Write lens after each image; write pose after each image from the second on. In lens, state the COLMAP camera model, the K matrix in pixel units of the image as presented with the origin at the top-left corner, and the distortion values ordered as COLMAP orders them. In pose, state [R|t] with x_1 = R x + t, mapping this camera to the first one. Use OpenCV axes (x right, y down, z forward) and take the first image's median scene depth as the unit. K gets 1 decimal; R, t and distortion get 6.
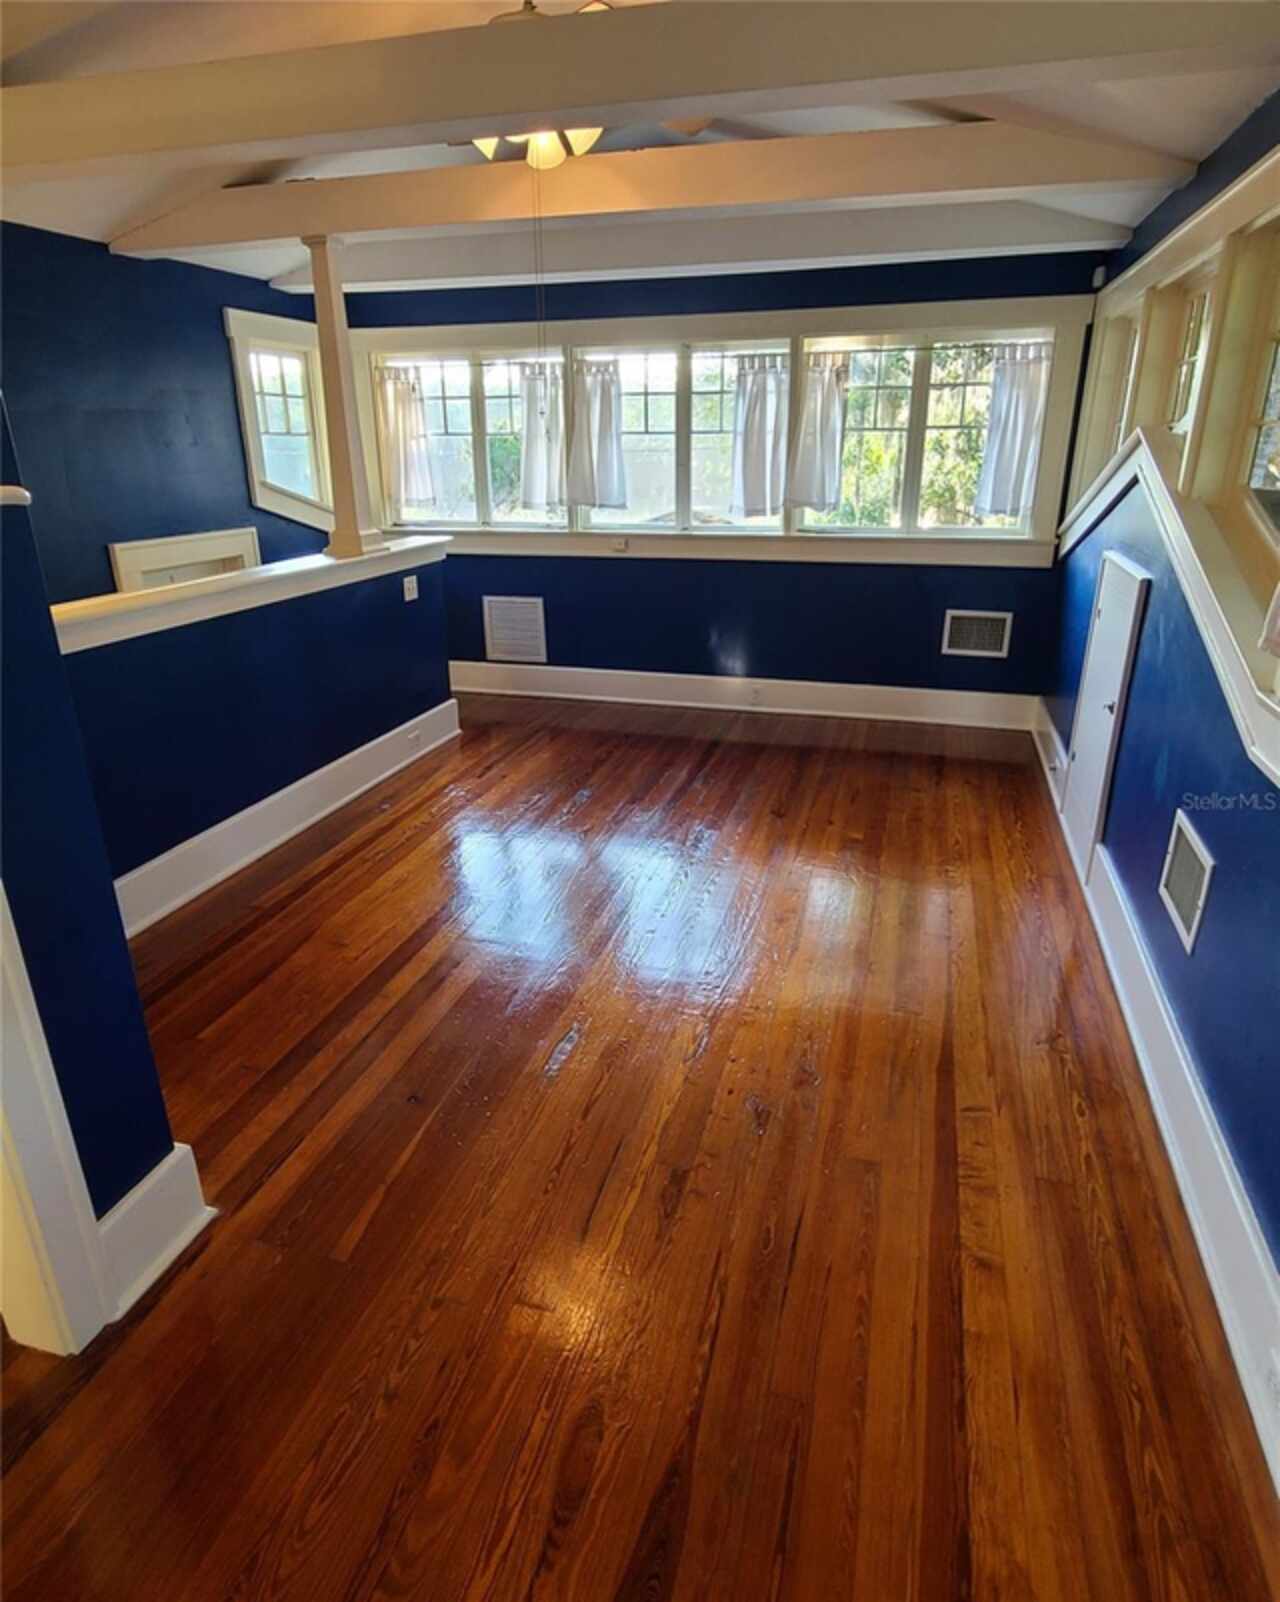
lens RADIAL K [[946.7, 0, 640.0], [0, 946.7, 801.0], [0, 0, 1]] dist [0.003450, 0.000385]
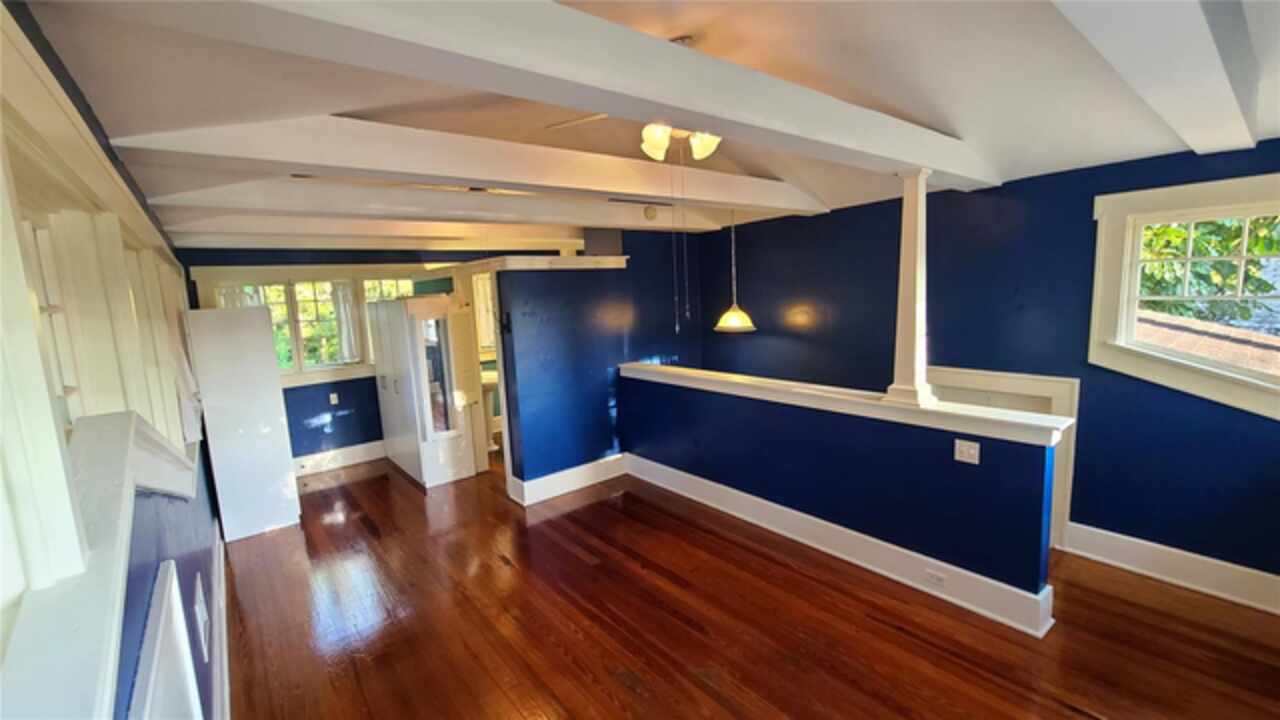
lens RADIAL K [[533.7, 0, 640.0], [0, 533.7, 360.0], [0, 0, 1]] dist [-0.000583, 0.000031]
pose [[-0.570094, 0.137809, -0.809939, 0.416808], [-0.253169, 0.908392, 0.332760, -0.413091], [0.781600, 0.394756, -0.482980, 0.948187]]
